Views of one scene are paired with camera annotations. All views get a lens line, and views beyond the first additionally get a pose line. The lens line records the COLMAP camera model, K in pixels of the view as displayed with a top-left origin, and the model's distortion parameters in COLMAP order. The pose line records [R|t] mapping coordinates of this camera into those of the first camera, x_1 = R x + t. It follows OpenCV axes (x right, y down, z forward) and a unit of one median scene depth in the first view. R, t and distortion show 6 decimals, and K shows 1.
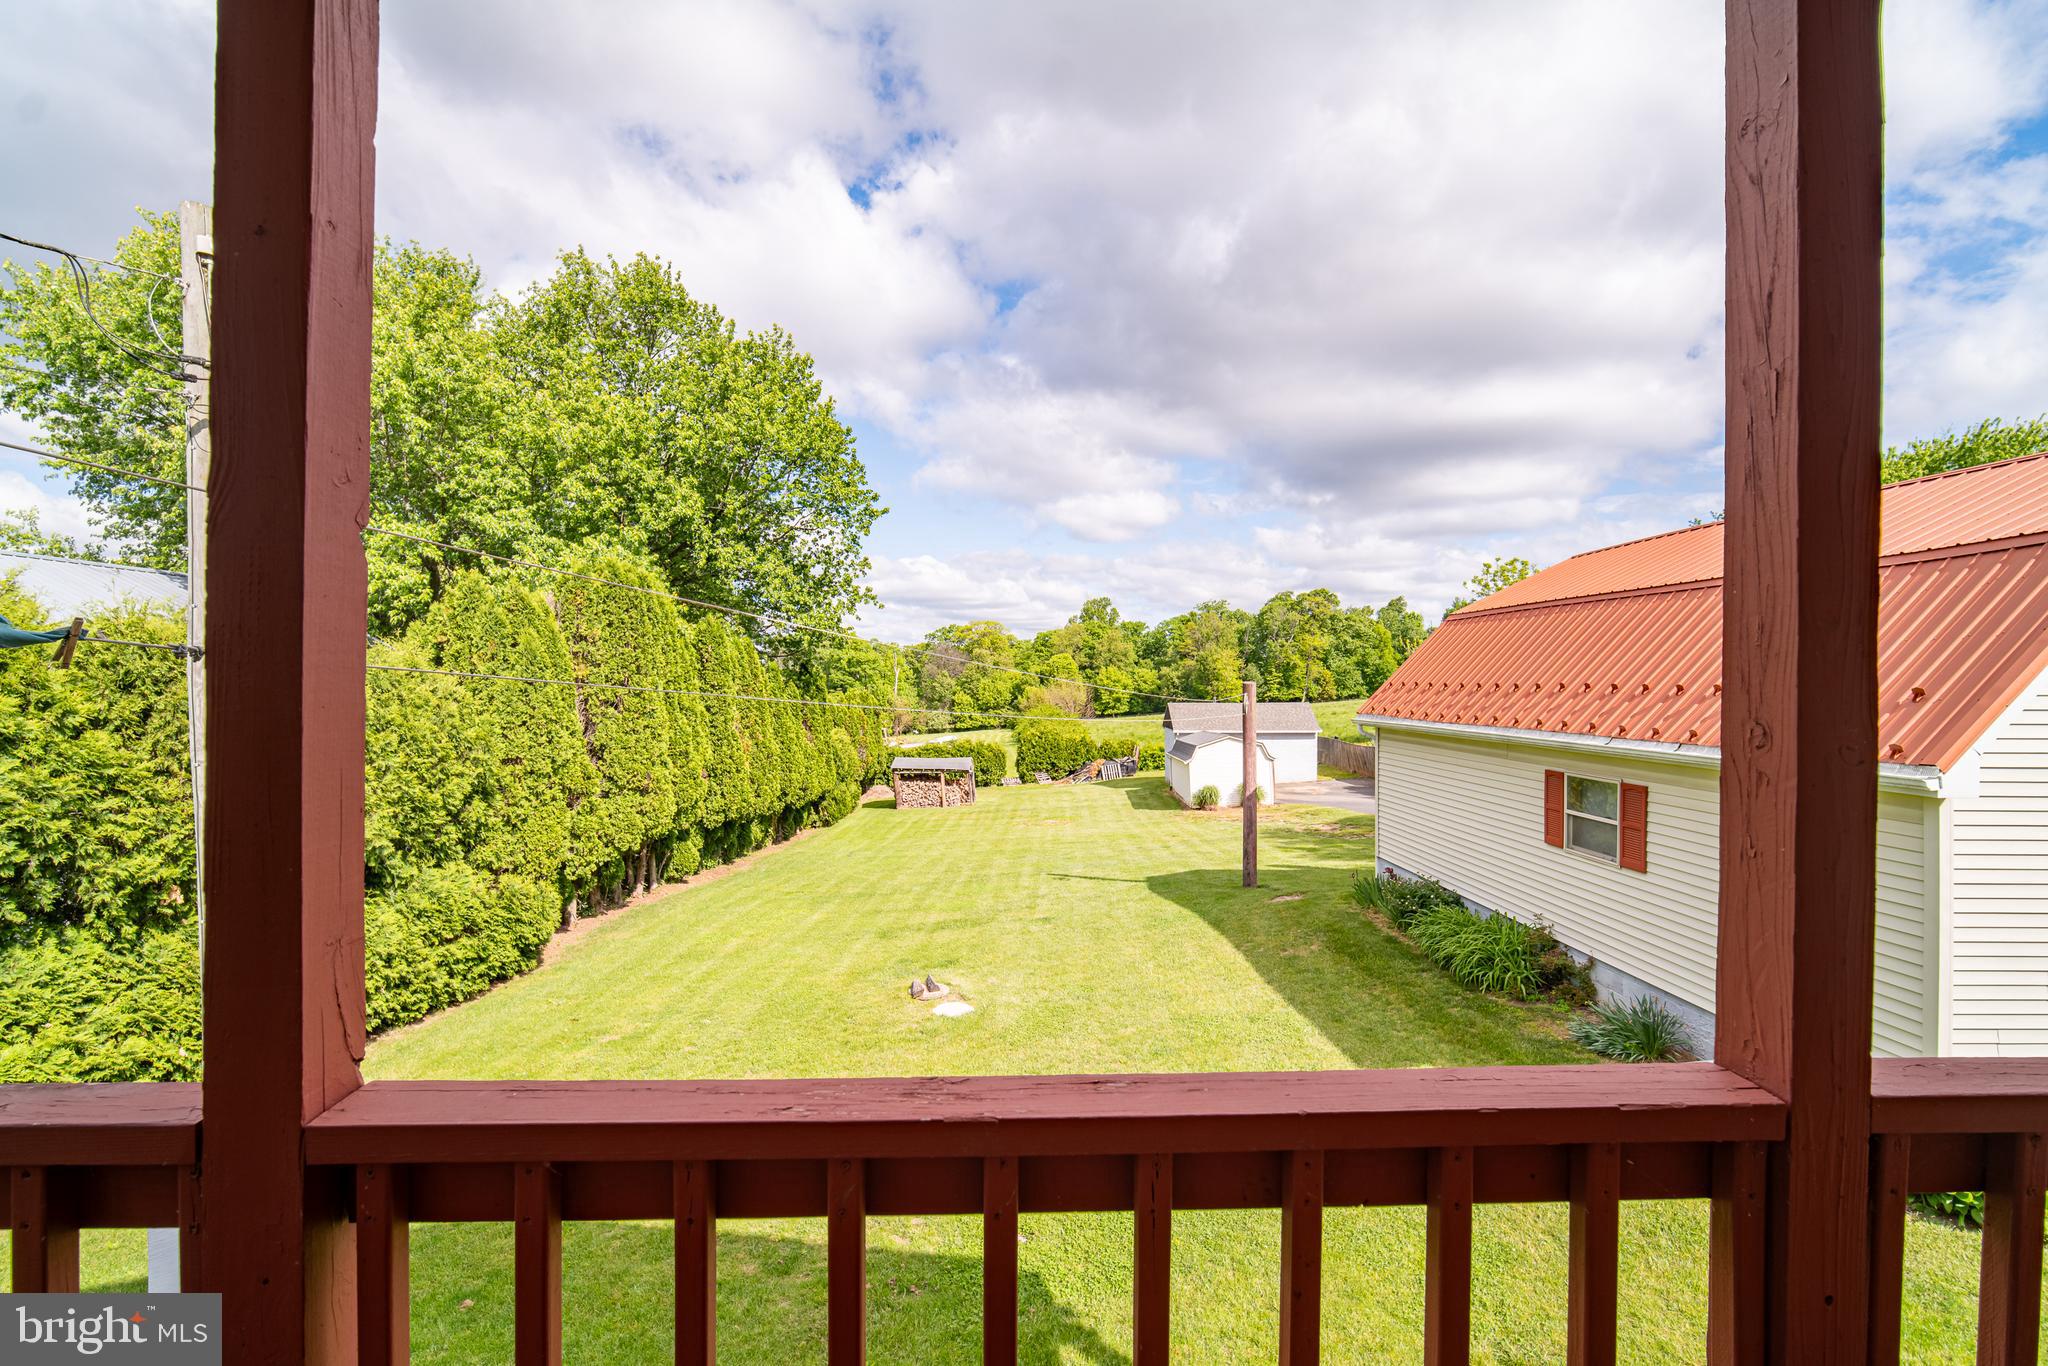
lens RADIAL K [[935.0, 0, 984.8], [0, 935.0, 677.8], [0, 0, 1]] dist [0.002514, 0.000972]
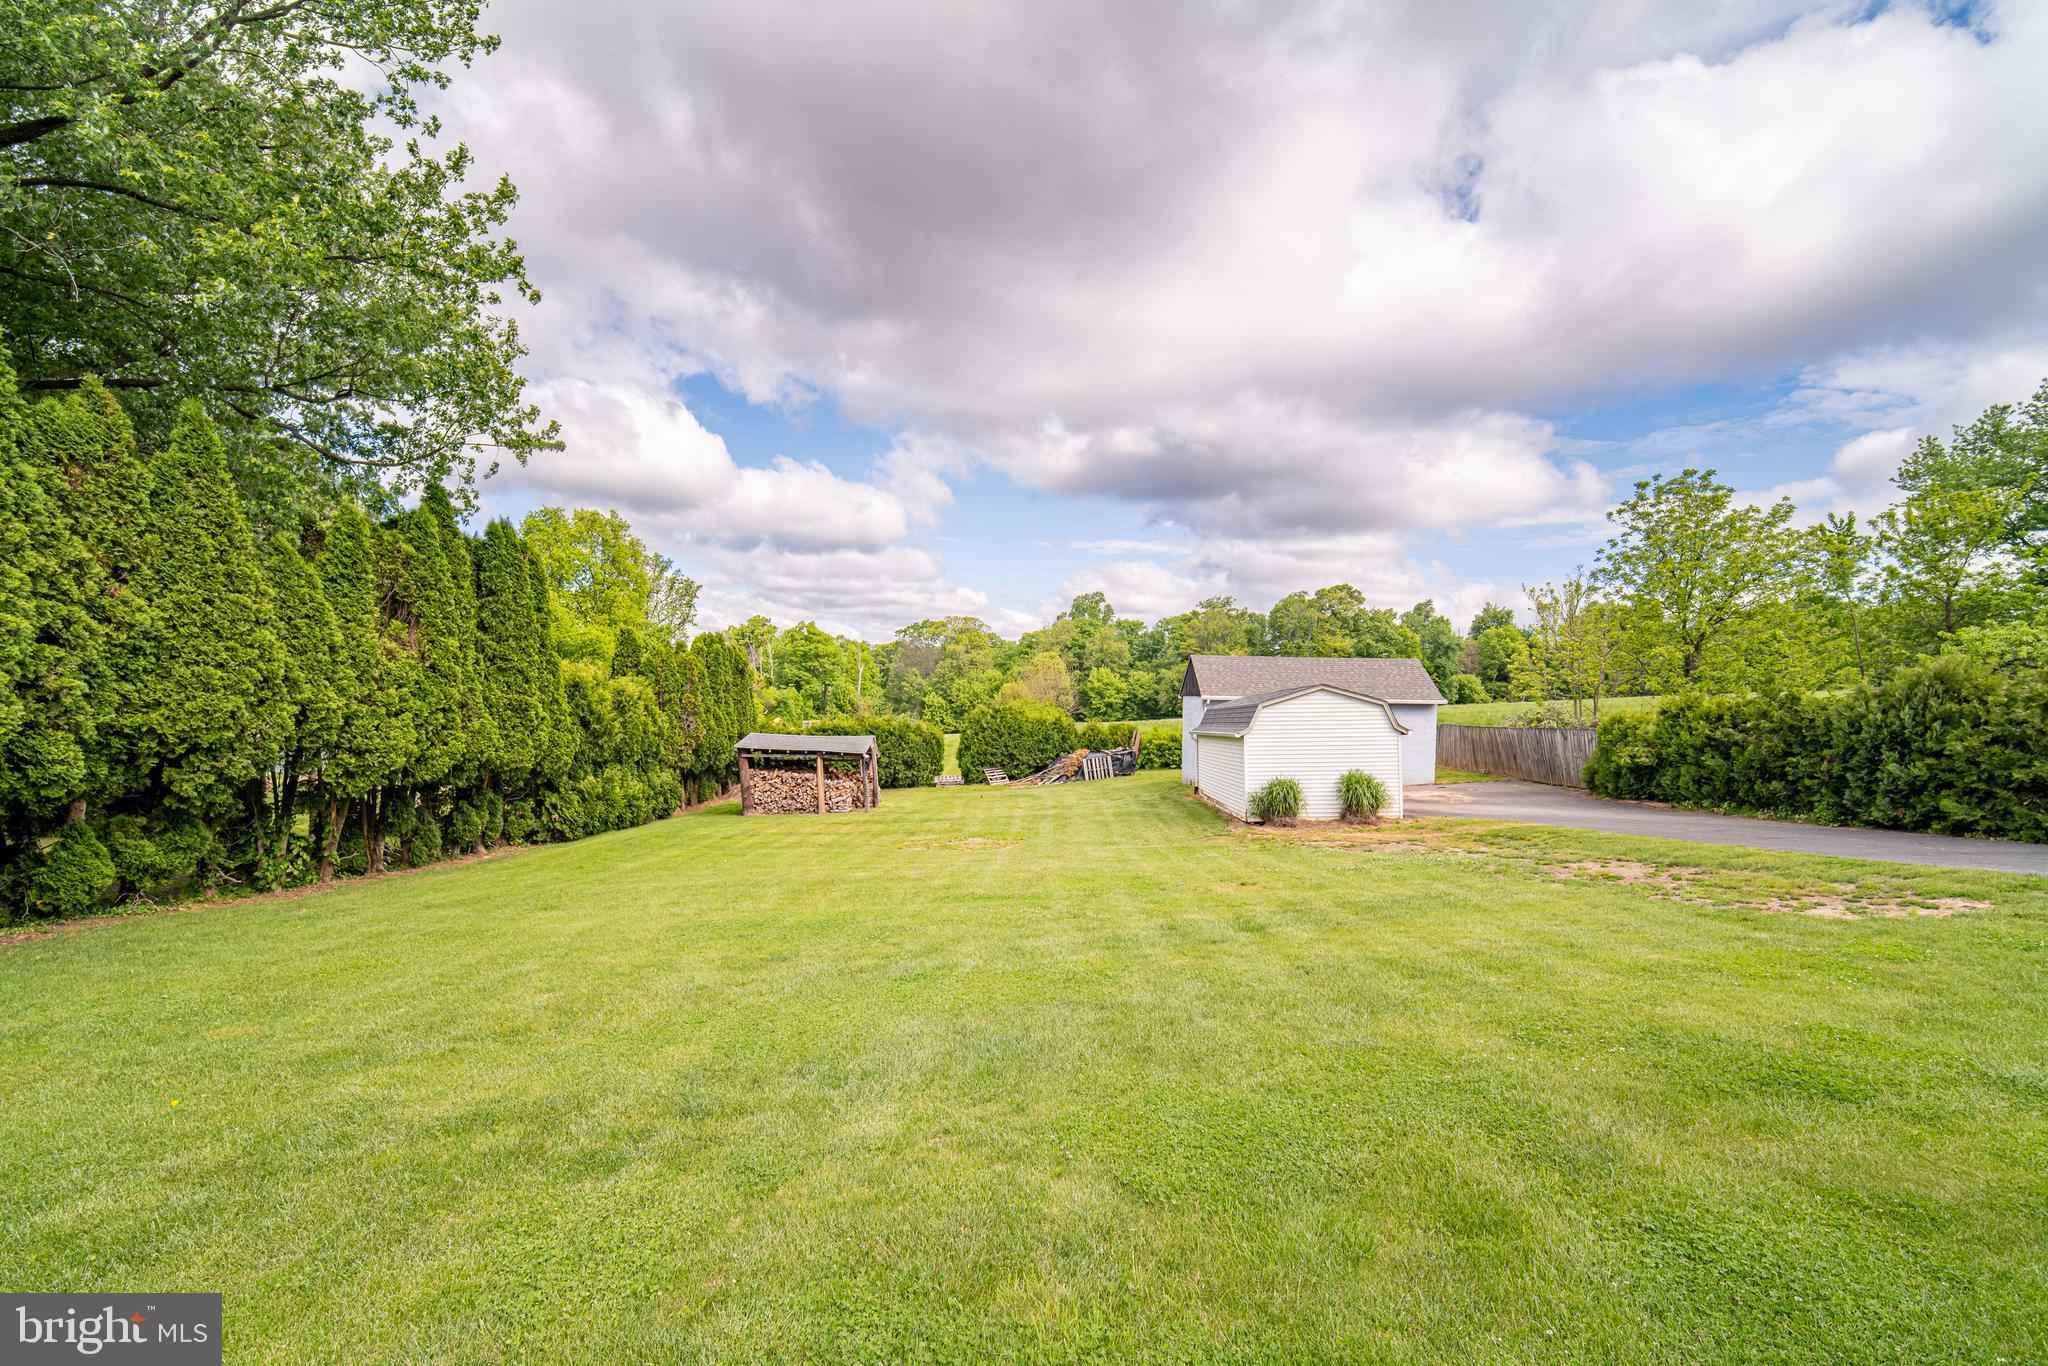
lens RADIAL K [[939.0, 0, 979.3], [0, 939.0, 691.1], [0, 0, 1]] dist [0.000020, 0.000169]
pose [[0.999733, 0.022959, 0.002678, 0.047506], [-0.022944, 0.999721, -0.005699, 0.050608], [-0.002808, 0.005636, 0.999980, 0.330247]]
